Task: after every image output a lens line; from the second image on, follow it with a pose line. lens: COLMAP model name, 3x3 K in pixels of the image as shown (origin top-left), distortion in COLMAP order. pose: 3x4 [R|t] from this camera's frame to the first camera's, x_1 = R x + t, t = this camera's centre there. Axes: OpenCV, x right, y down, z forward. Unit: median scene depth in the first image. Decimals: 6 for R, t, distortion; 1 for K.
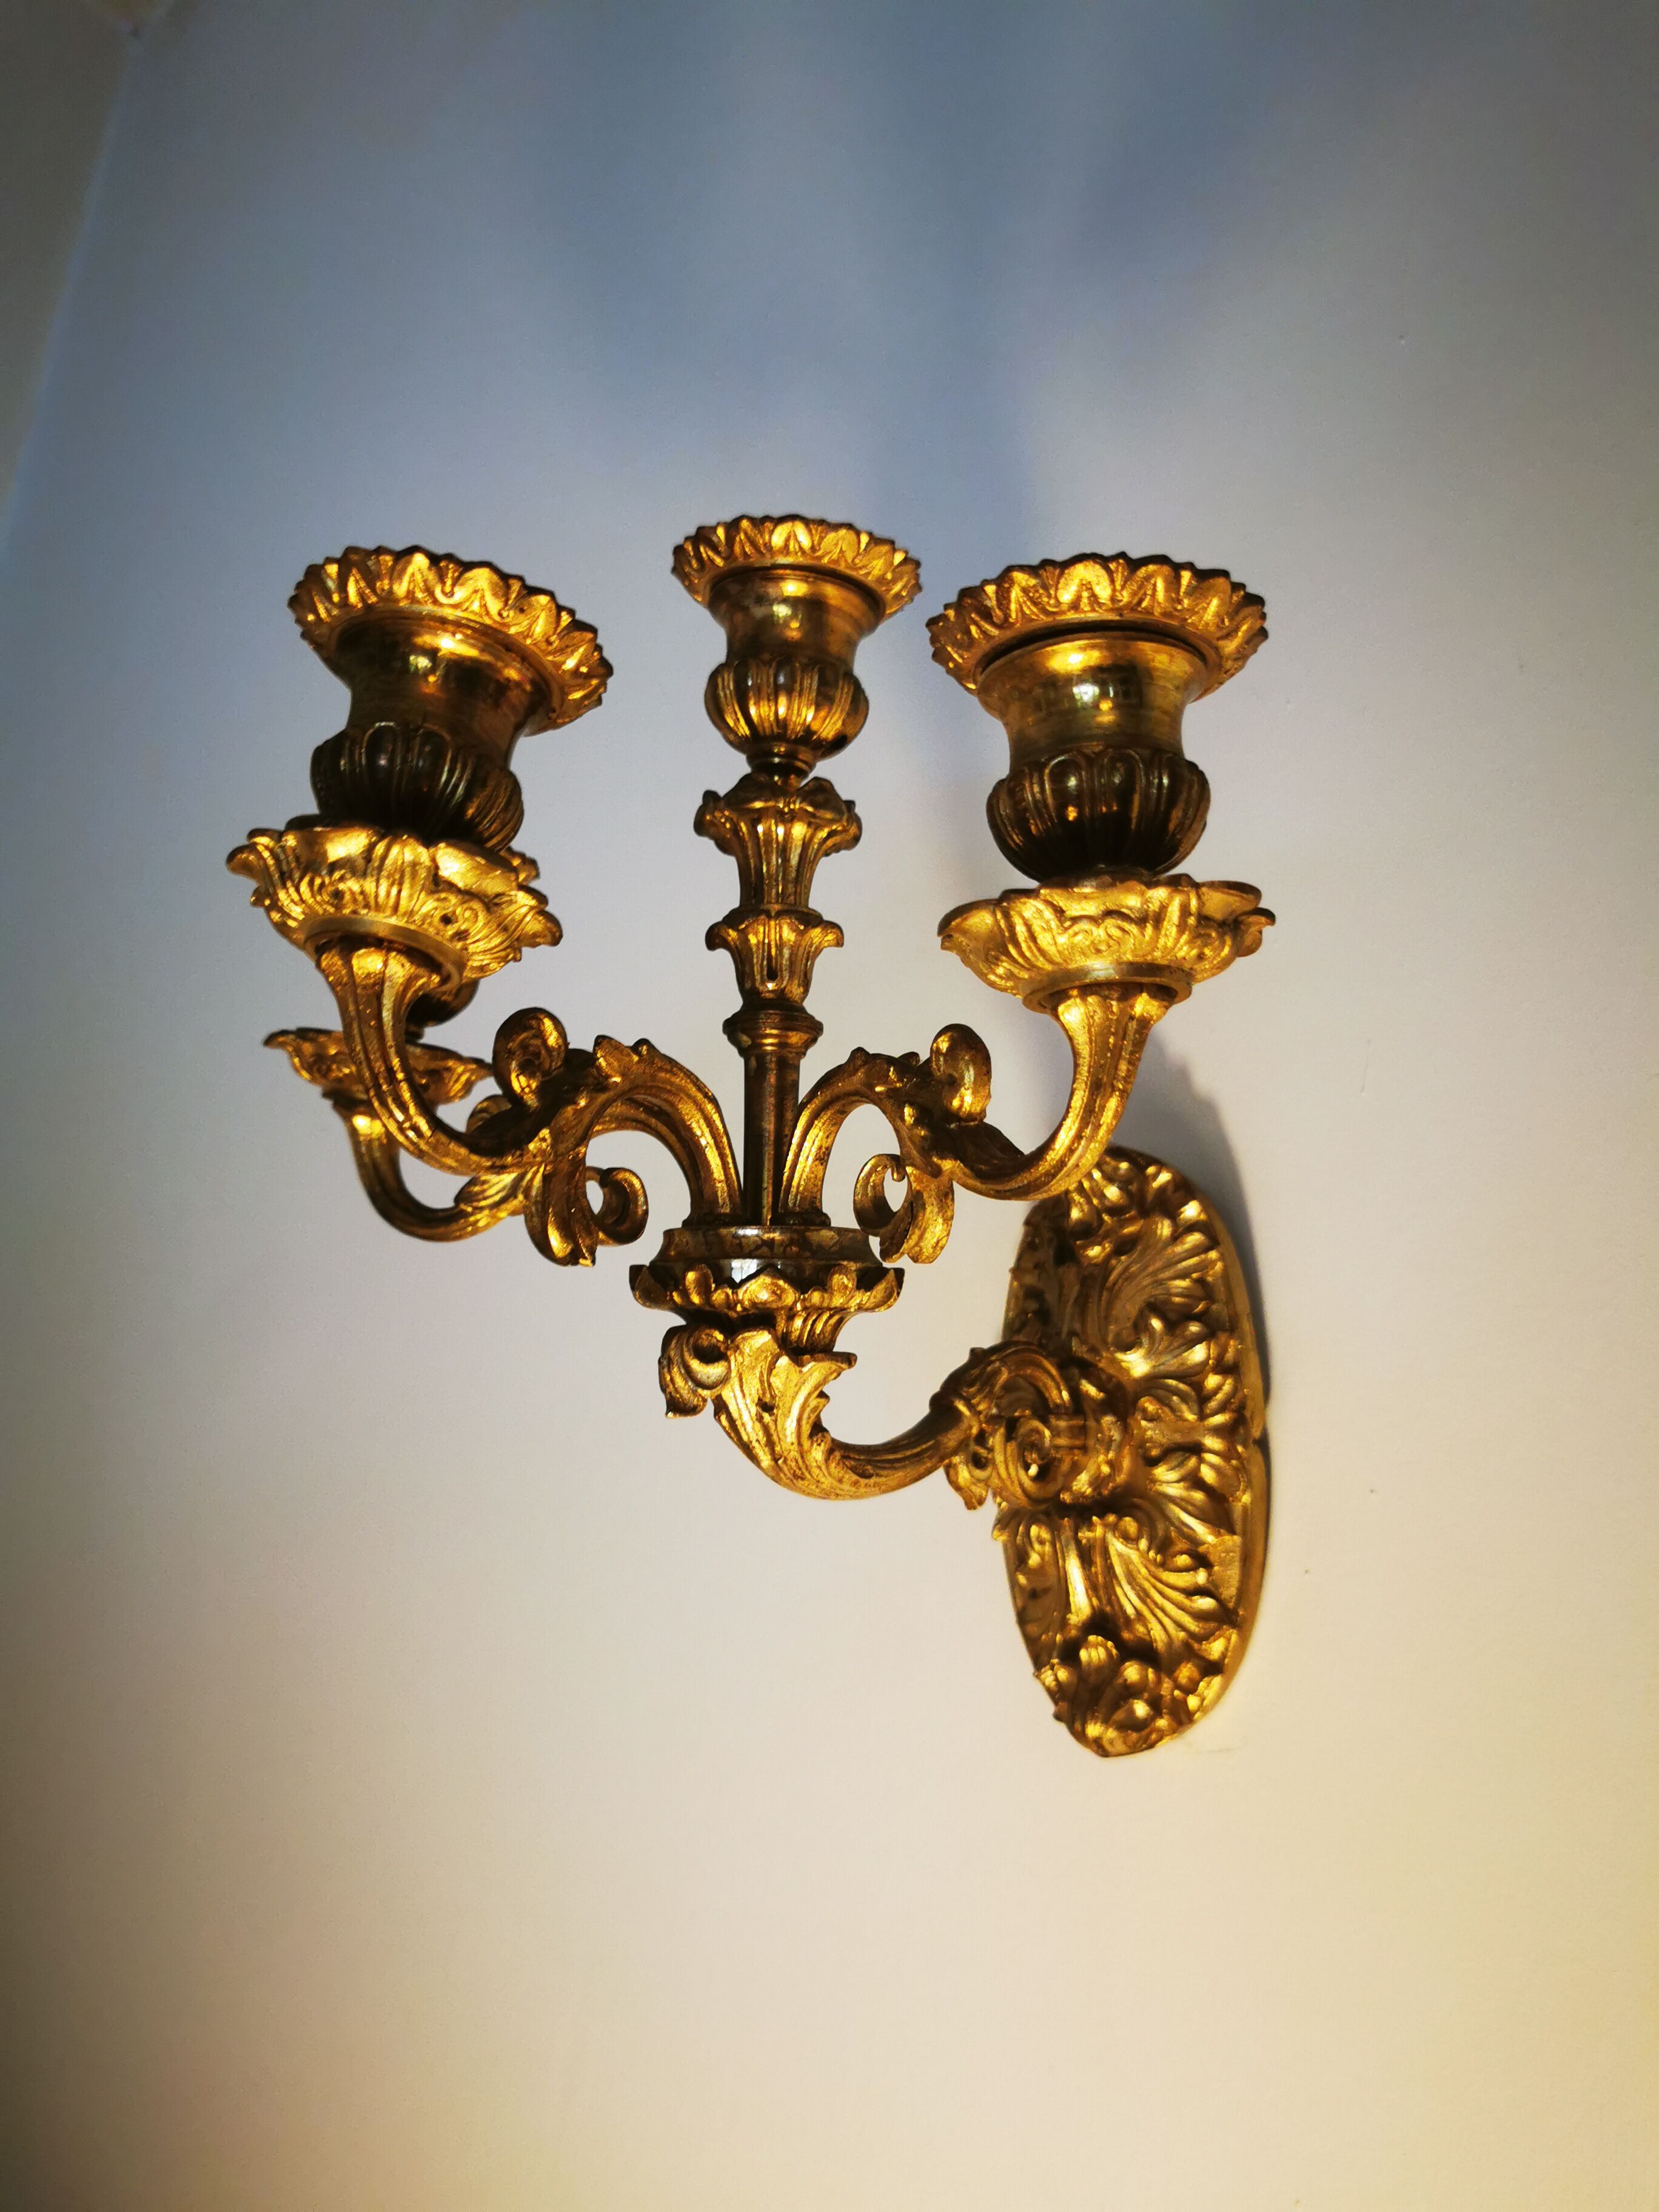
lens RADIAL K [[1703.8, 0, 875.2], [0, 1703.8, 1048.0], [0, 0, 1]] dist [-0.050013, 0.120130]
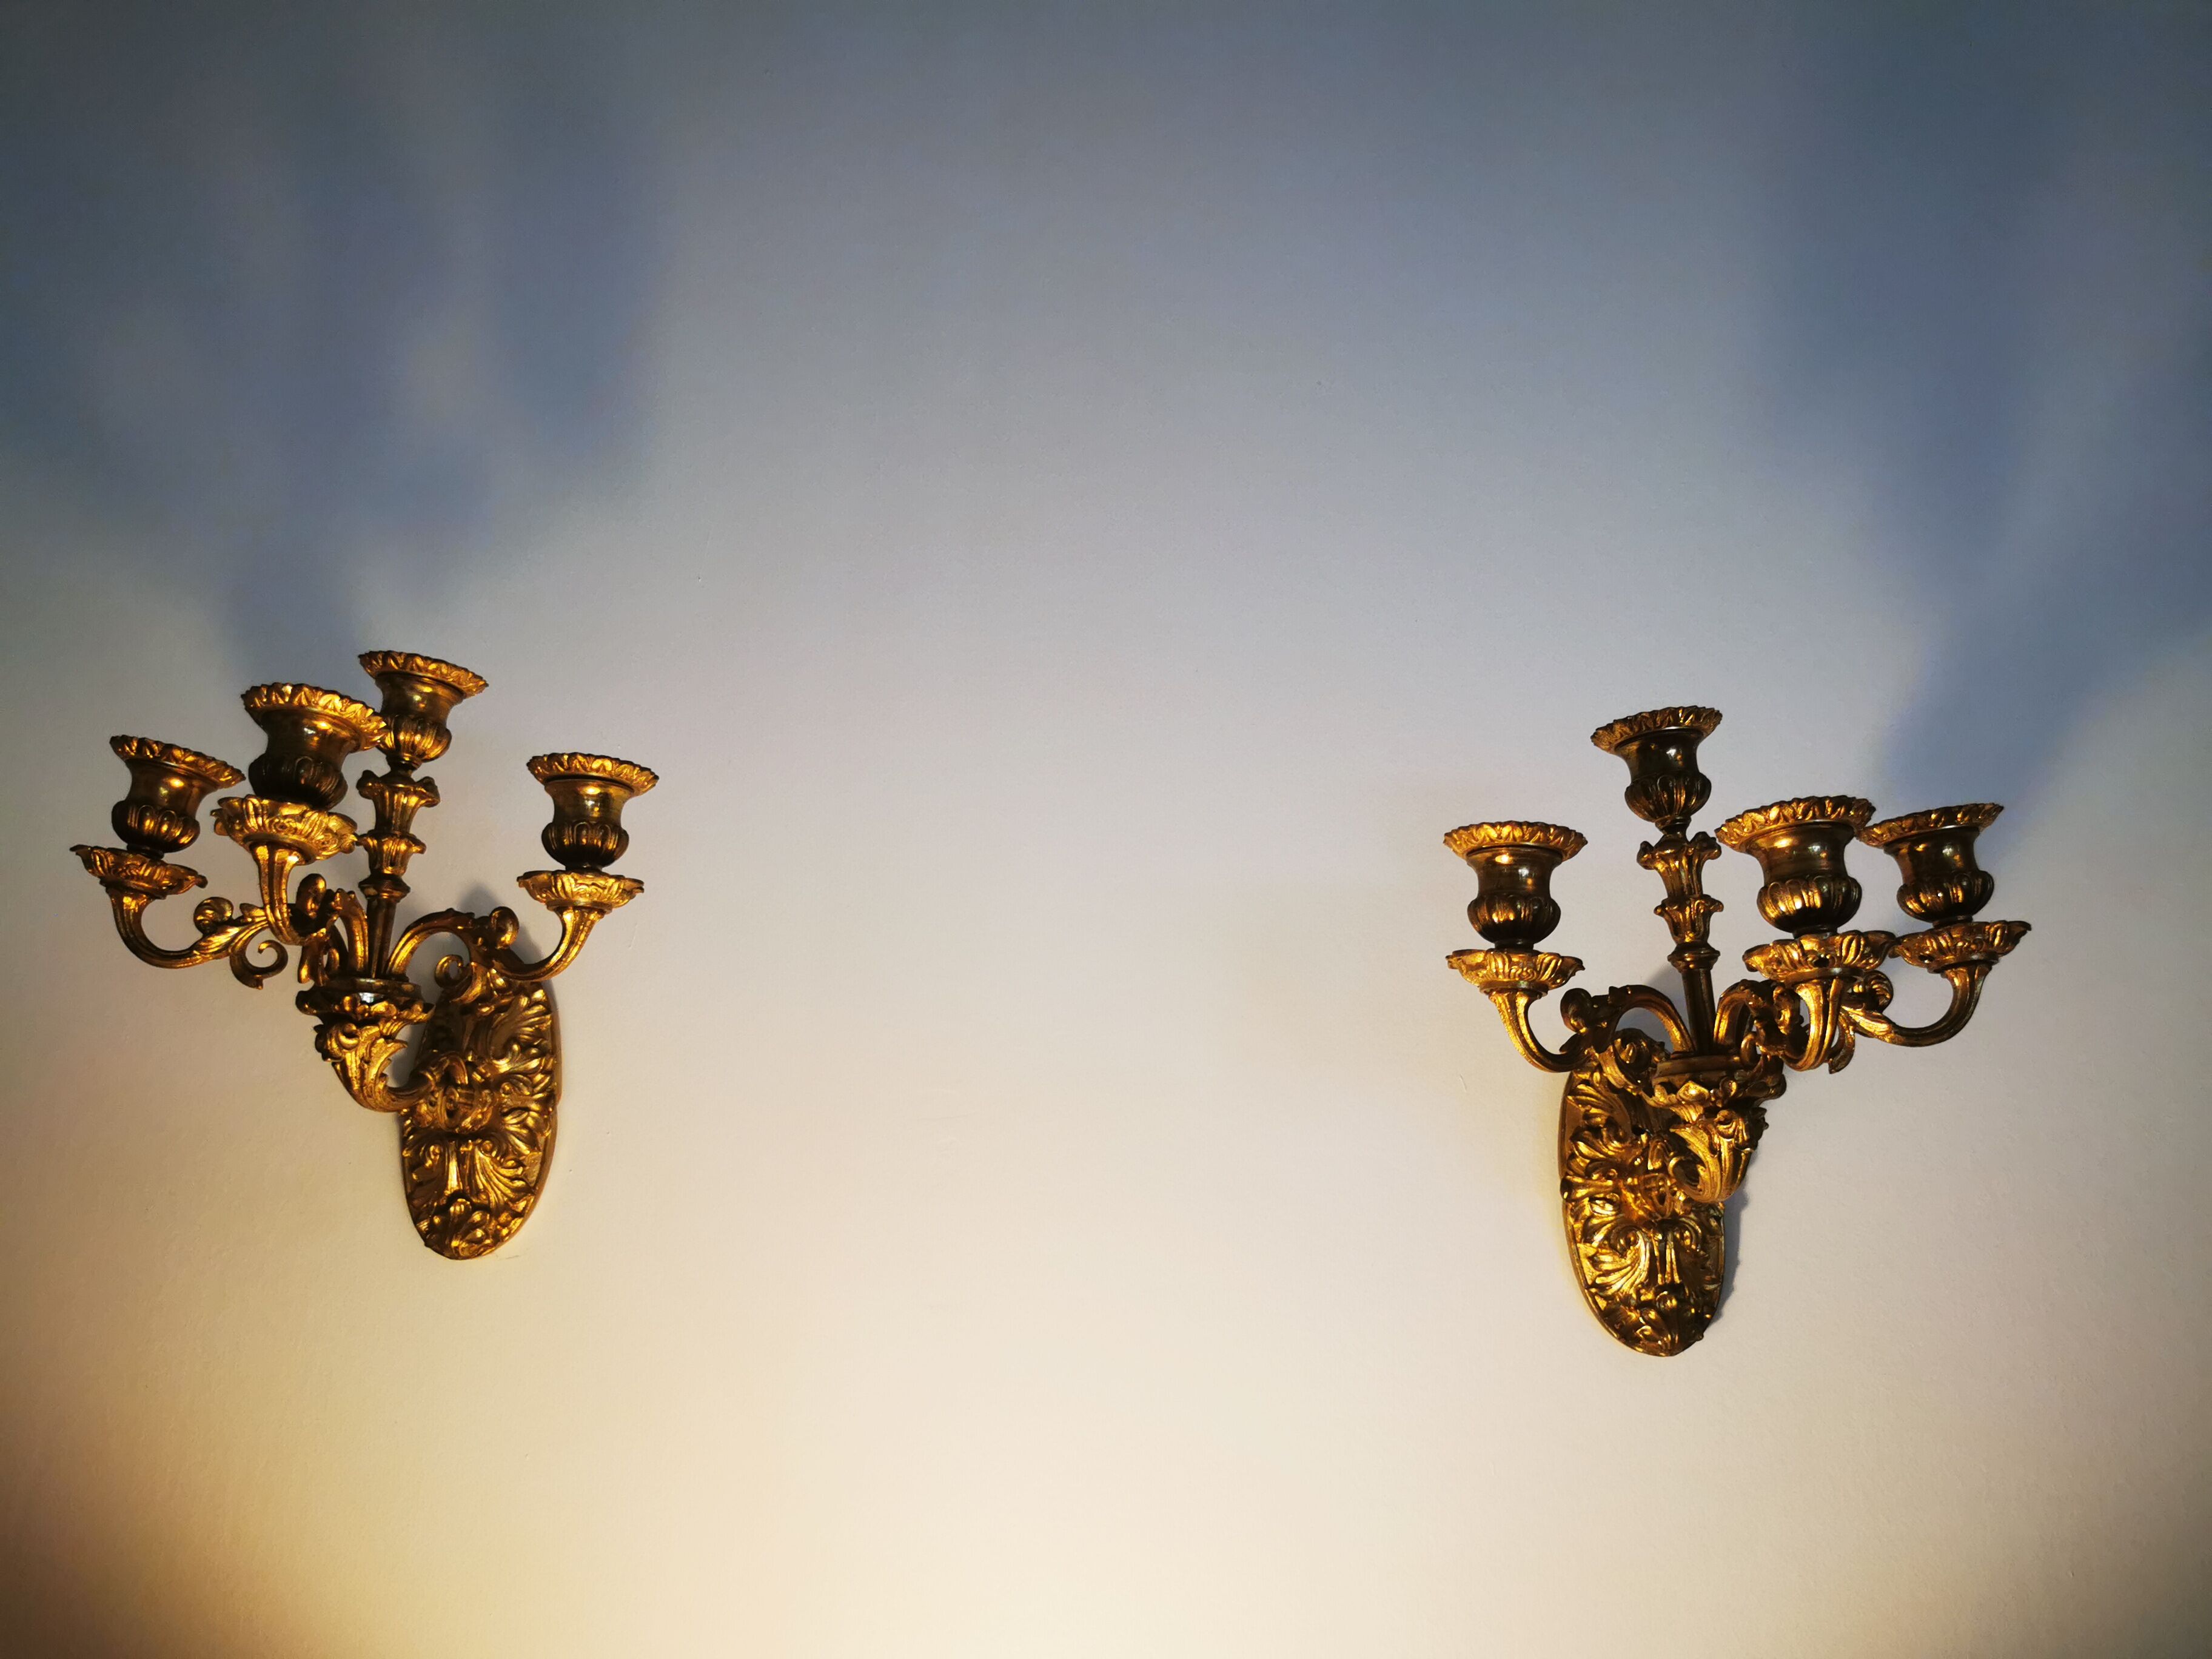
lens RADIAL K [[1703.8, 0, 1106.0], [0, 1703.8, 829.5], [0, 0, 1]] dist [-0.050013, 0.120130]
pose [[0.795632, 0.161162, 0.583949, -0.510515], [-0.147153, 0.986507, -0.071766, -0.055313], [-0.587635, -0.028831, 0.808612, -1.074896]]
